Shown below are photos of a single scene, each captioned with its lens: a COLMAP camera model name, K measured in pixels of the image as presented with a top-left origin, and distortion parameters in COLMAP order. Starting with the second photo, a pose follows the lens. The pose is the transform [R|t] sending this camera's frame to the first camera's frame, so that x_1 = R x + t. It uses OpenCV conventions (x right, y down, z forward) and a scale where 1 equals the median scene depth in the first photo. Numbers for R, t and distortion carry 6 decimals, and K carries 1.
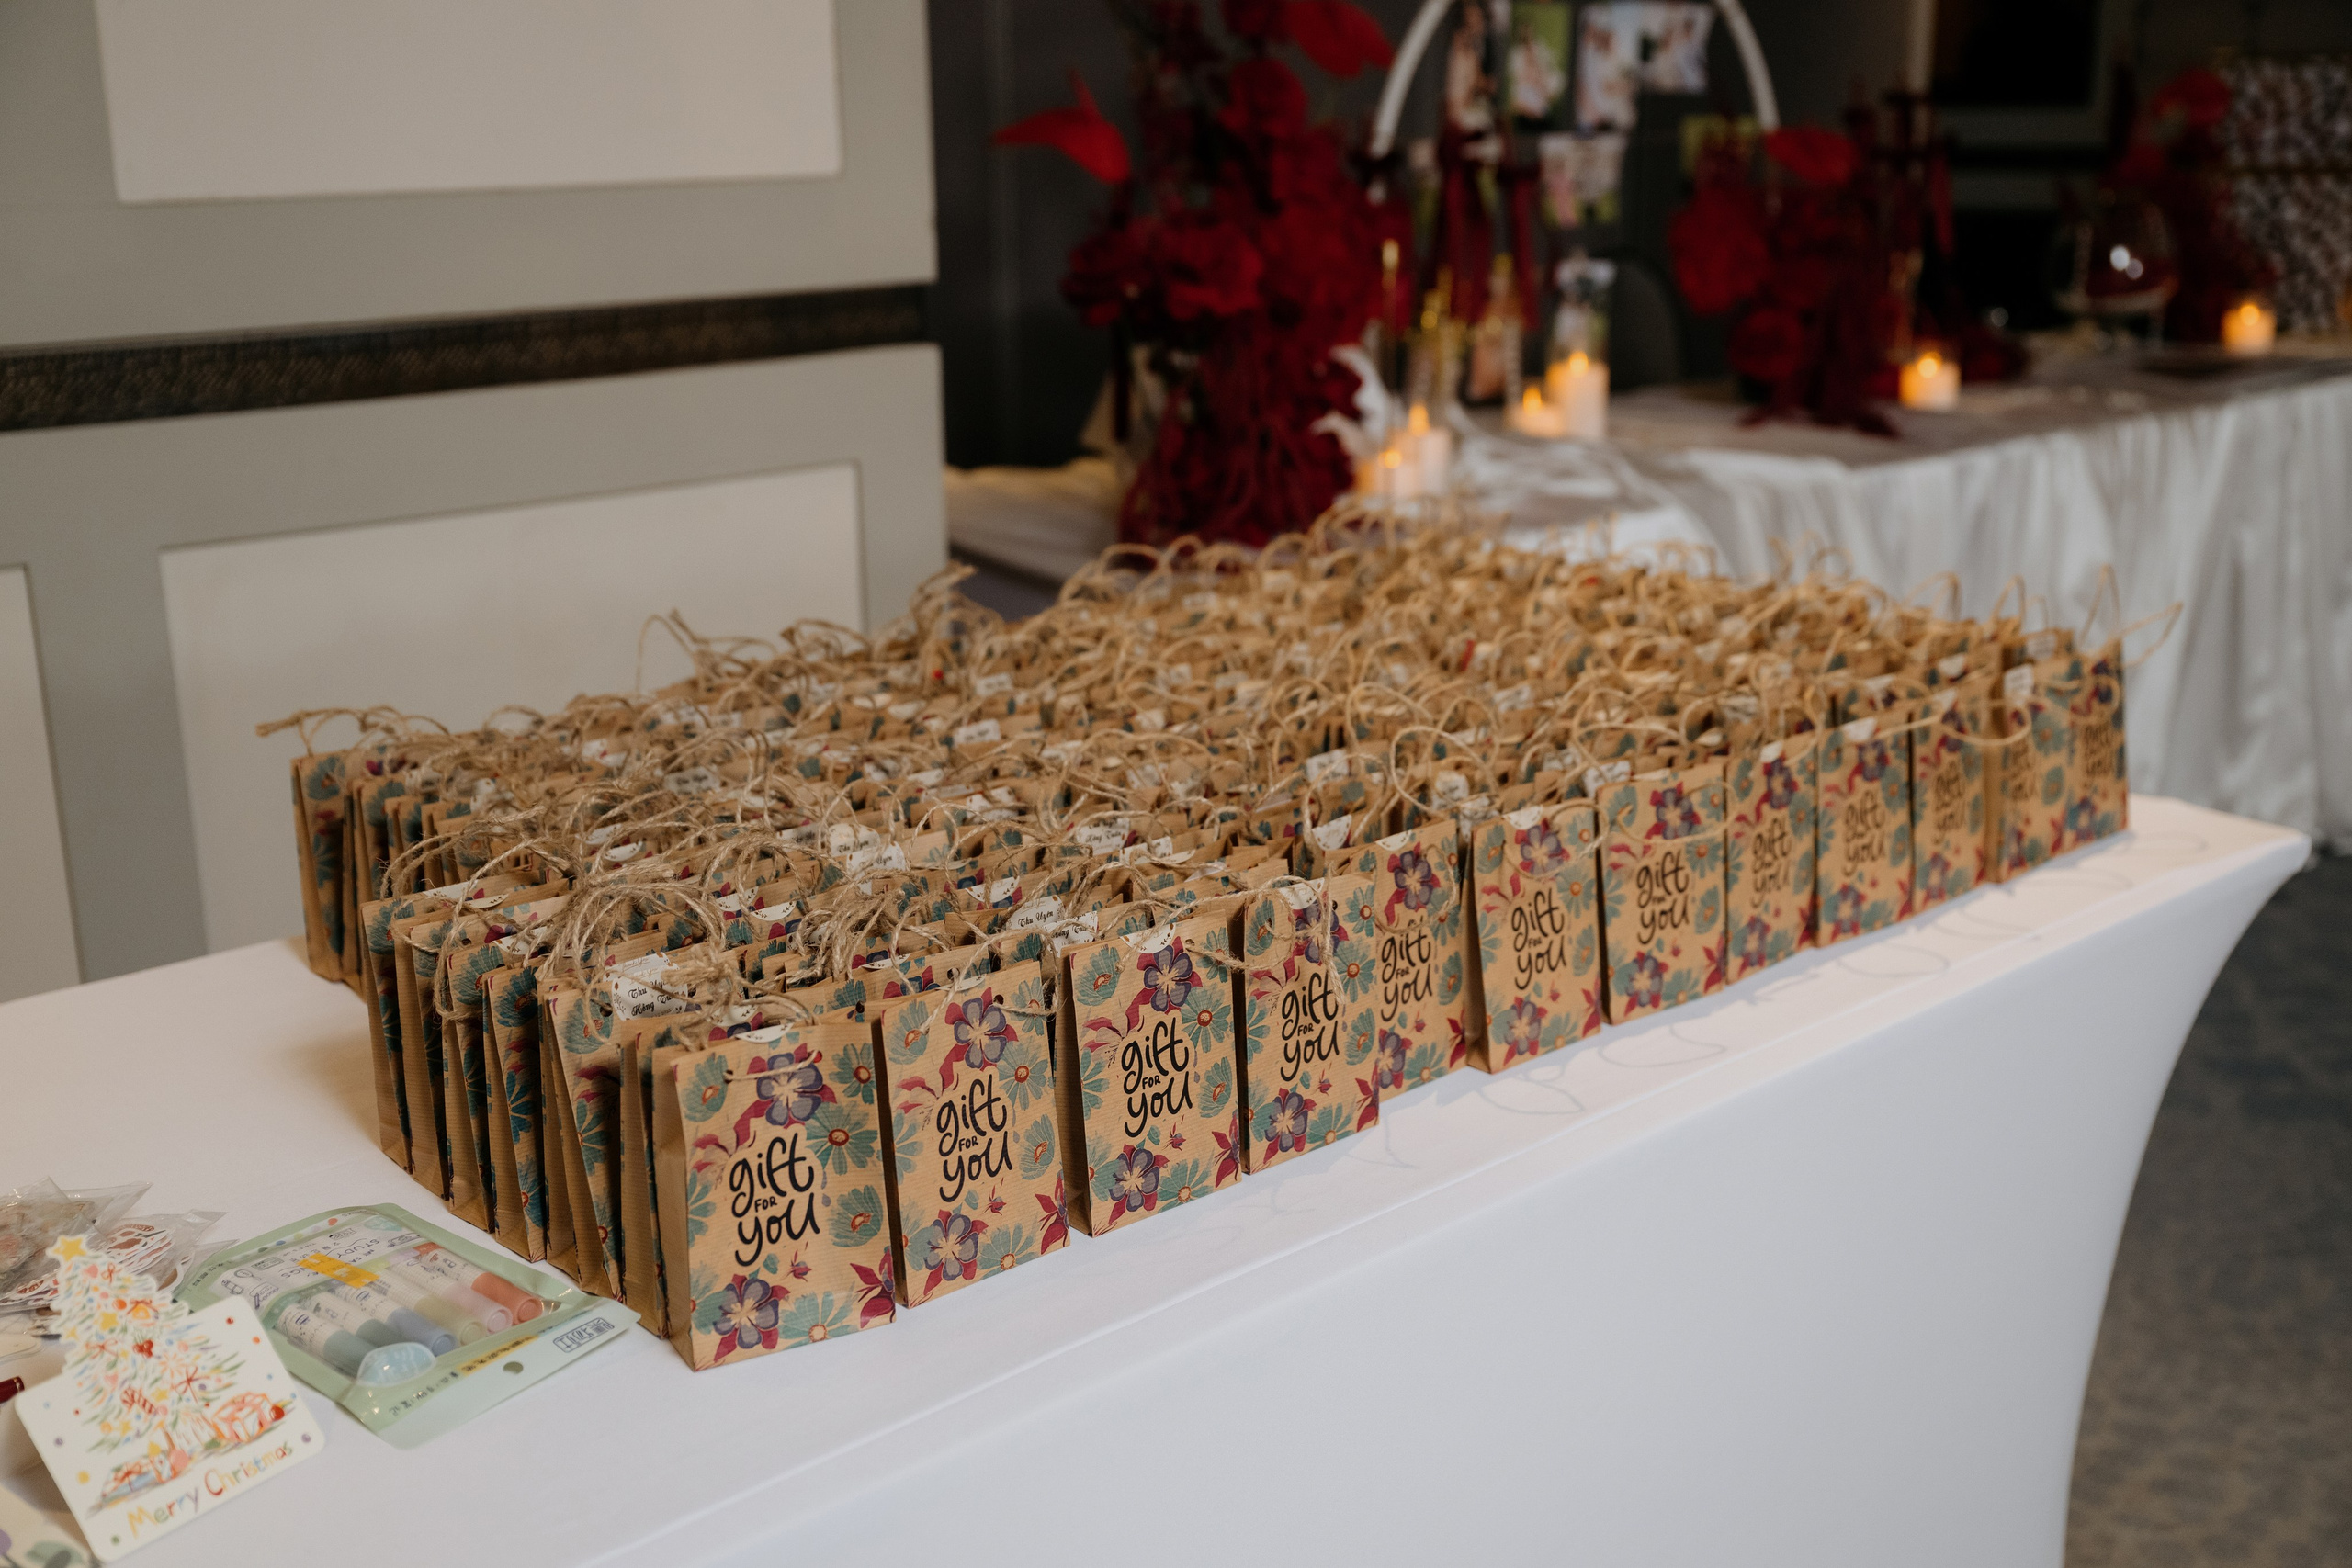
lens RADIAL K [[2620.3, 0, 1183.3], [0, 2620.3, 793.6], [0, 0, 1]] dist [0.013654, 0.000000]
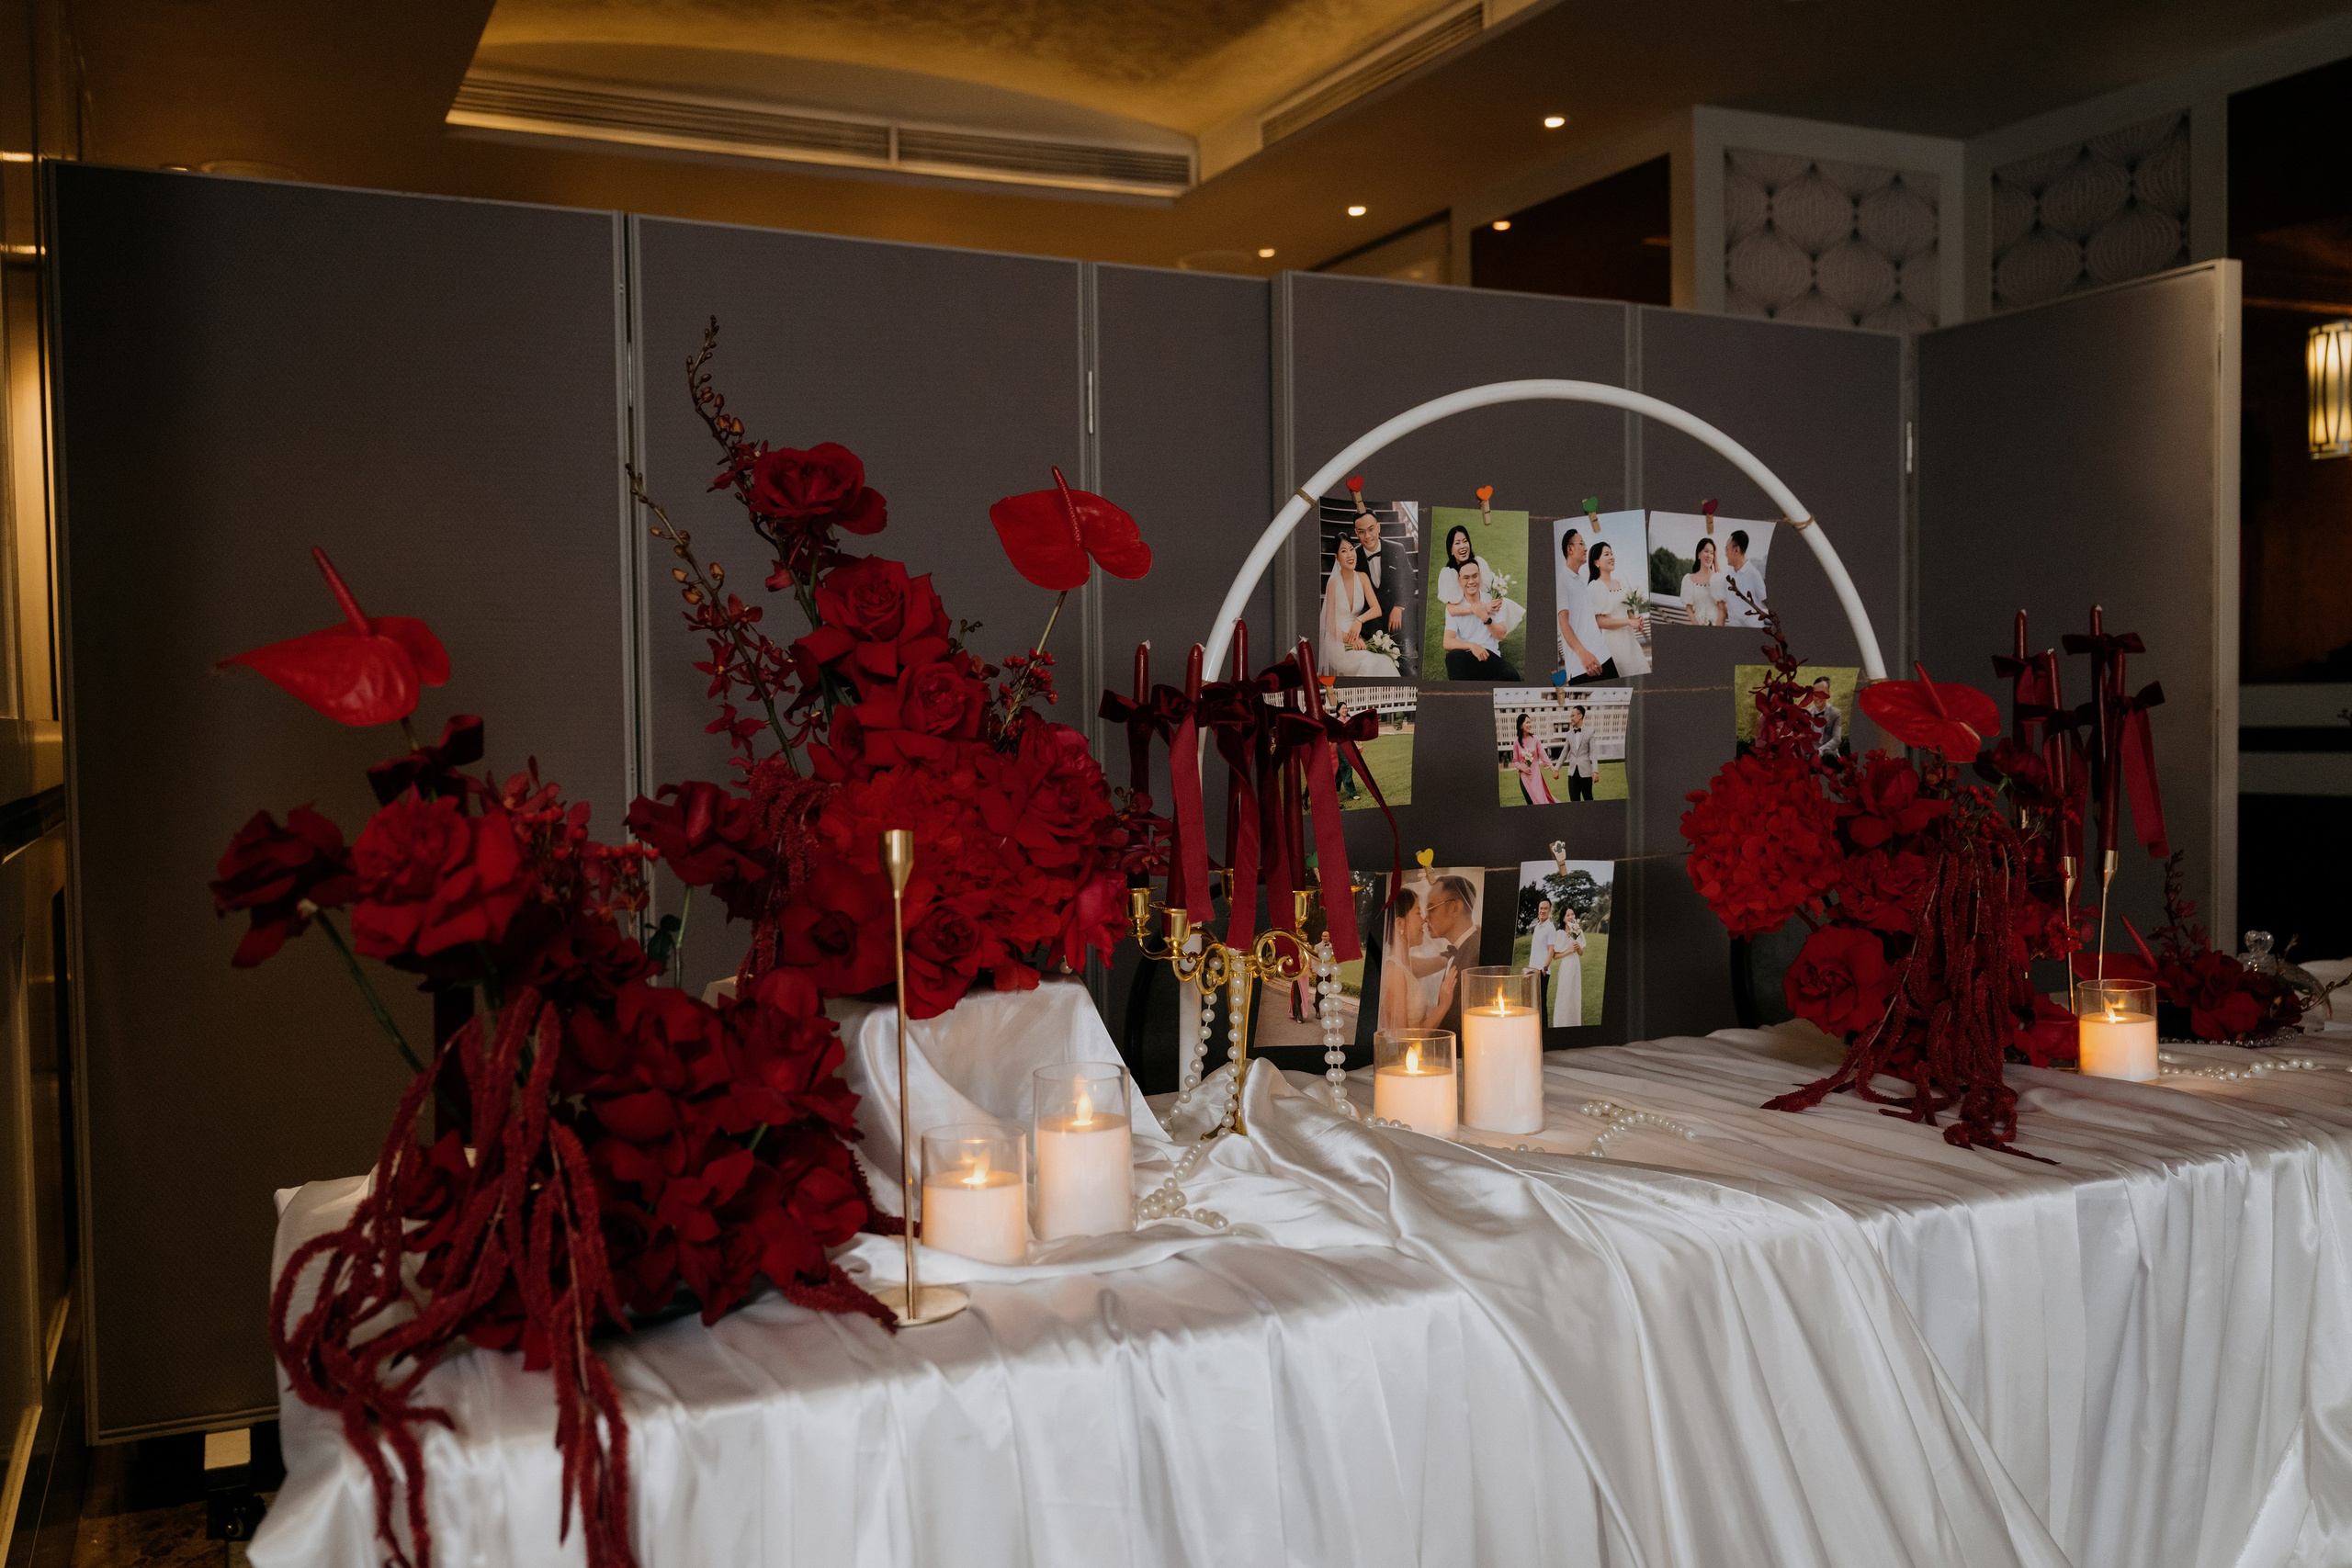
lens RADIAL K [[2084.9, 0, 1192.2], [0, 2084.9, 800.3], [0, 0, 1]] dist [-0.010719, 0.004998]
pose [[0.962836, 0.010769, -0.269871, 0.292046], [-0.068104, 0.976597, -0.204009, -0.134545], [0.261359, 0.214806, 0.941037, 0.616548]]
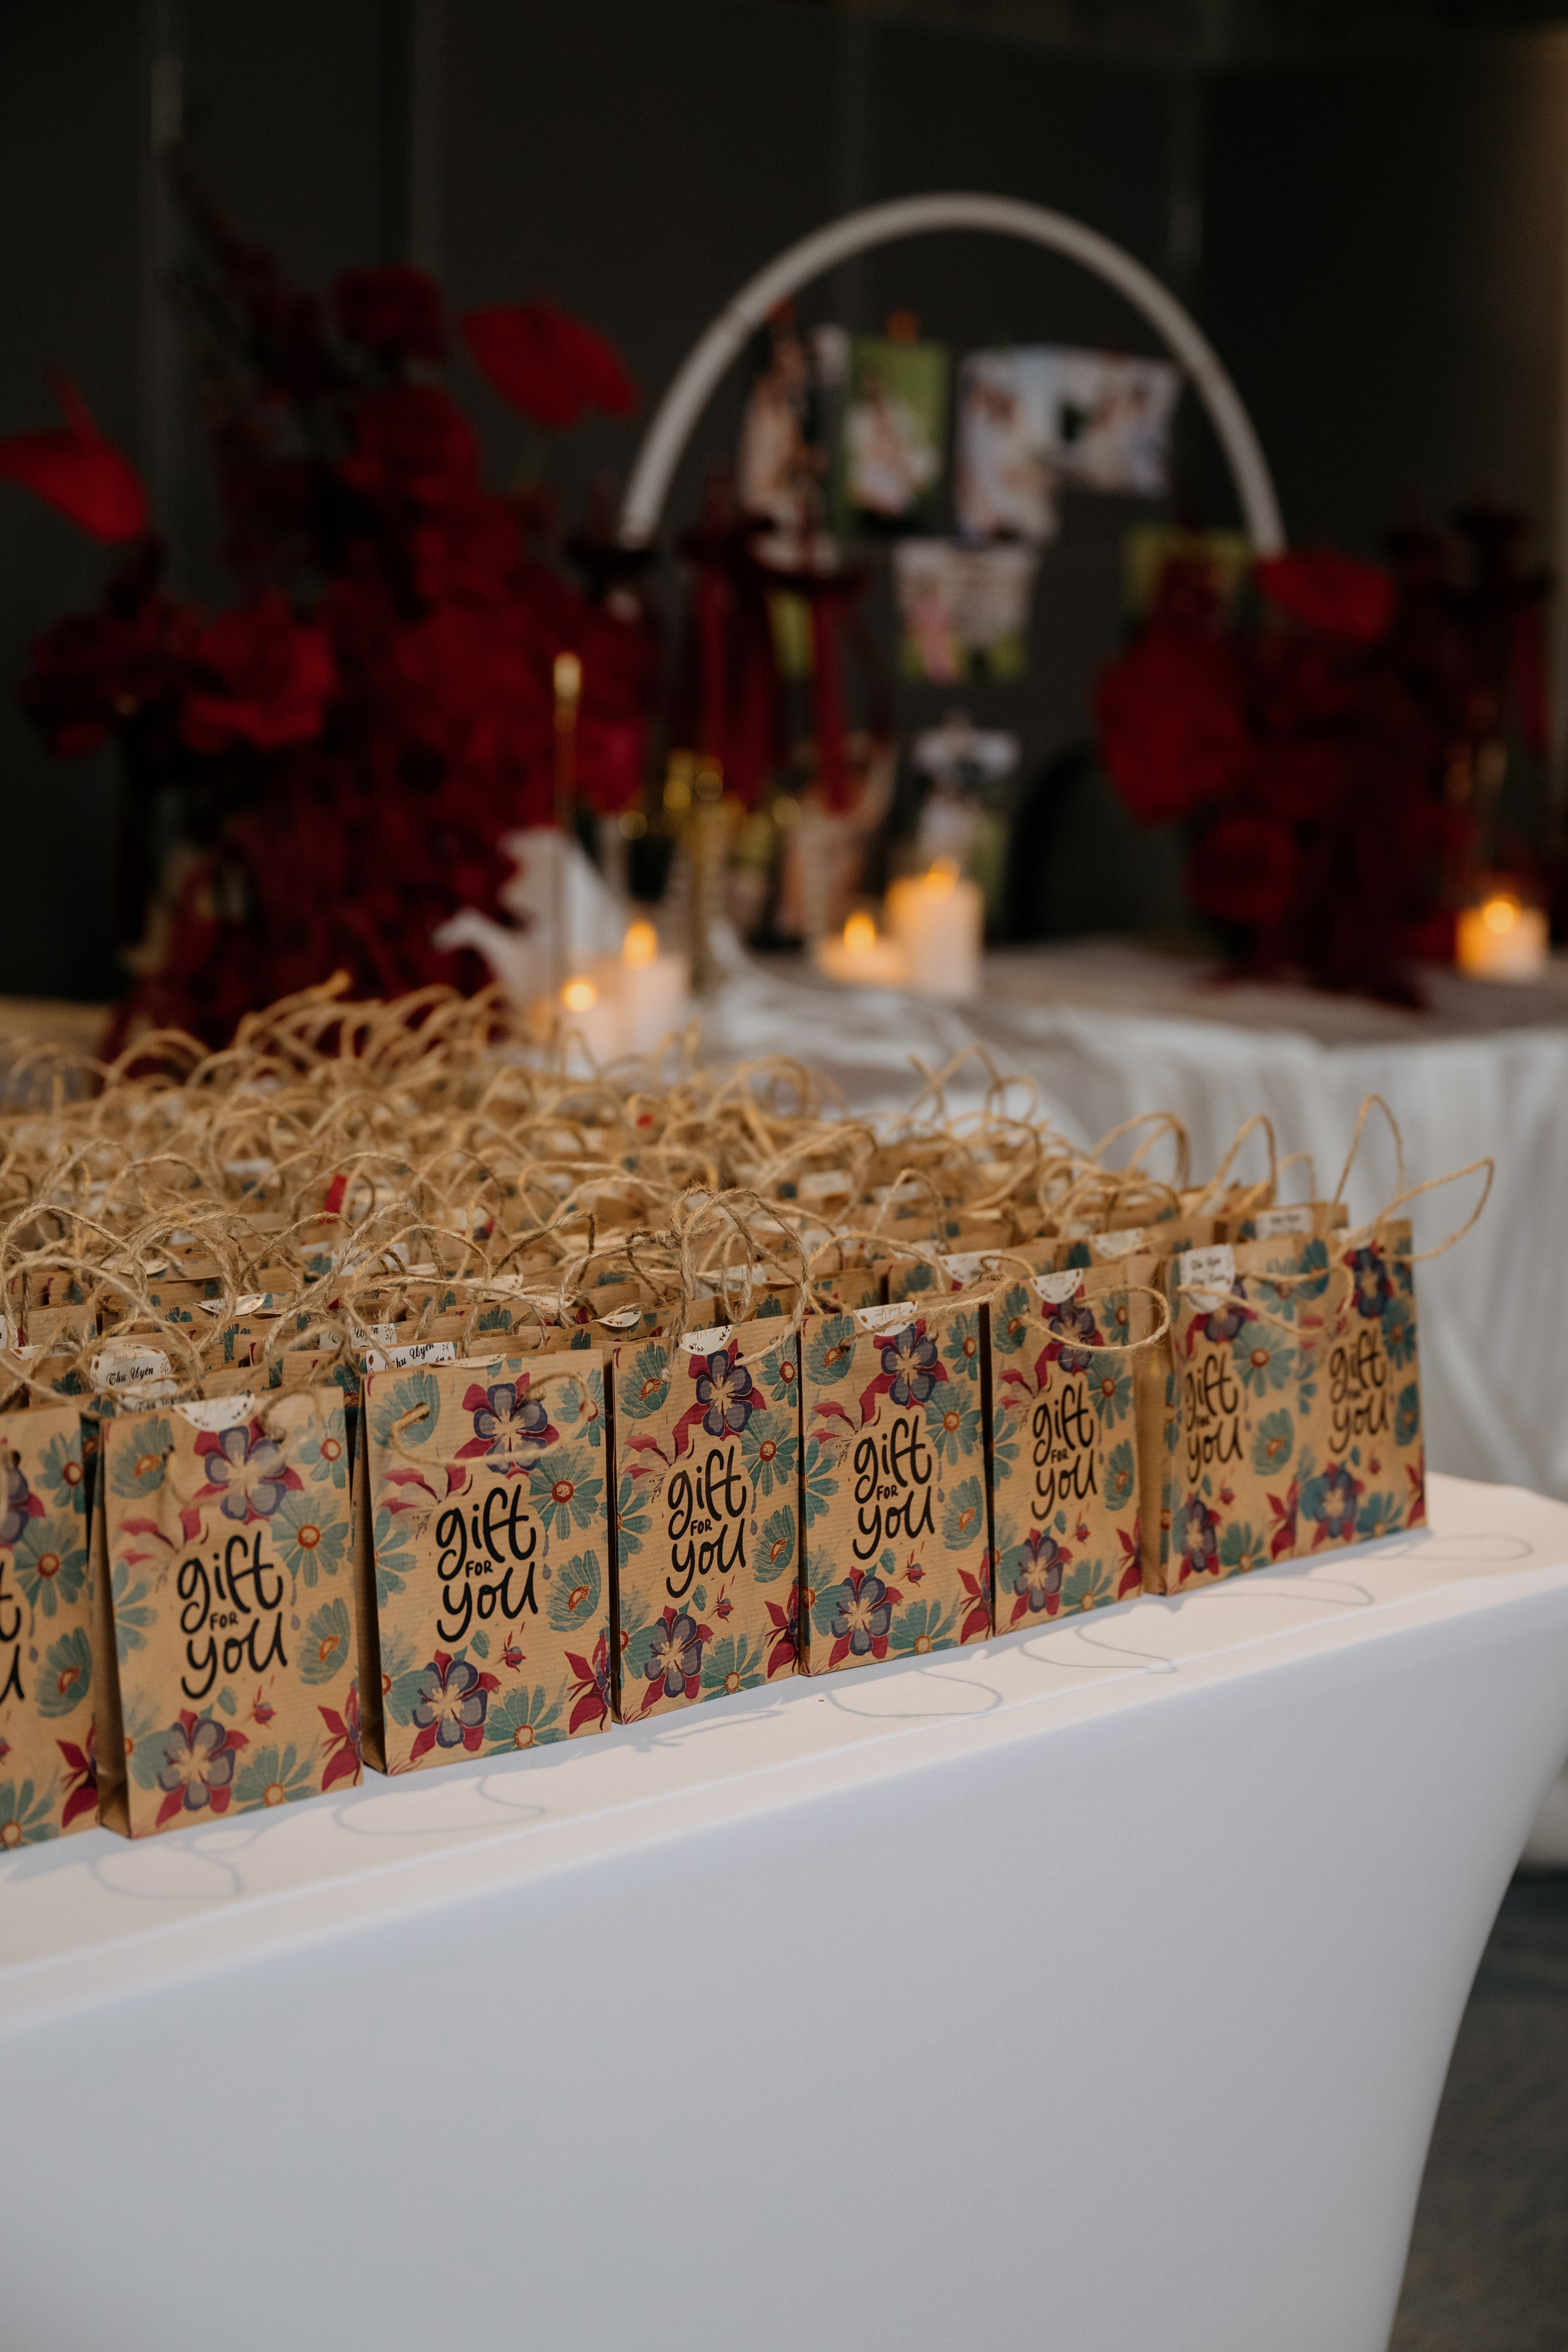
lens RADIAL K [[3971.5, 0, 775.8], [0, 3971.5, 1169.4], [0, 0, 1]] dist [-0.000198, 0.000000]
pose [[0.999125, 0.034393, 0.023807, 0.120225], [-0.031447, 0.992906, -0.114665, 0.027877], [-0.027582, 0.113816, 0.993119, 0.043022]]
